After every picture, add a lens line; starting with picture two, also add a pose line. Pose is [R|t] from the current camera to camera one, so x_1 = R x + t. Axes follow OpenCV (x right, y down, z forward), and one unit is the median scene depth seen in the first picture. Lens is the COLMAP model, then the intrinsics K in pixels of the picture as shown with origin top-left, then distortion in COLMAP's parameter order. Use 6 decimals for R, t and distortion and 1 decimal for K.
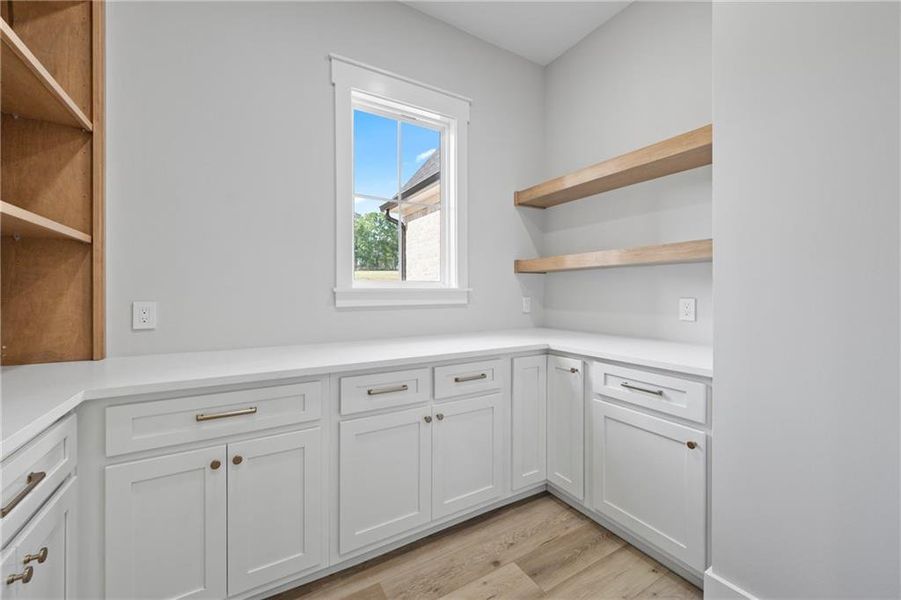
lens RADIAL K [[357.4, 0, 451.2], [0, 357.4, 291.5], [0, 0, 1]] dist [-0.001542, 0.000014]
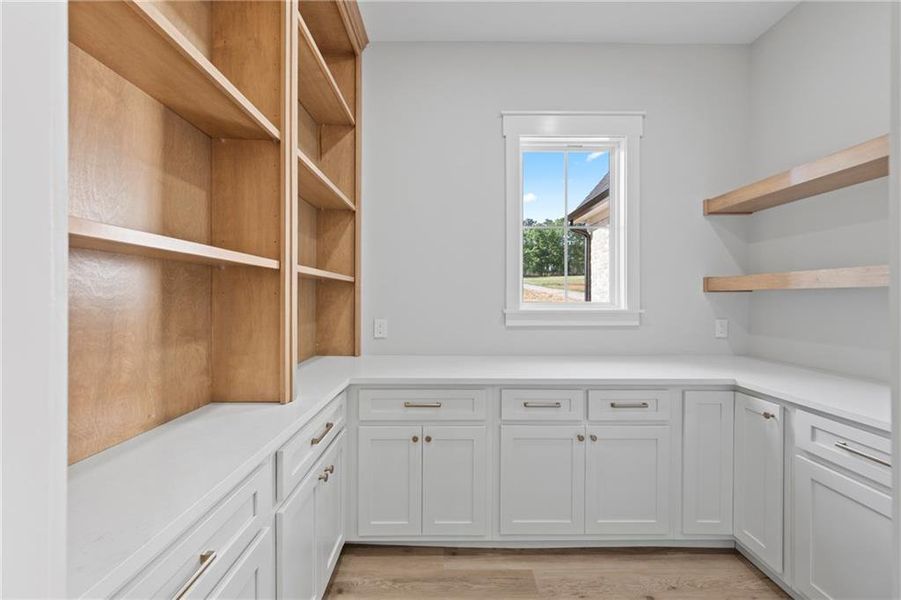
lens RADIAL K [[357.4, 0, 451.2], [0, 357.4, 291.5], [0, 0, 1]] dist [-0.001542, 0.000014]
pose [[0.860370, -0.000935, -0.509669, 0.137563], [-0.002360, 0.999980, -0.005820, -0.070516], [0.509664, 0.006210, 0.860351, -0.117434]]
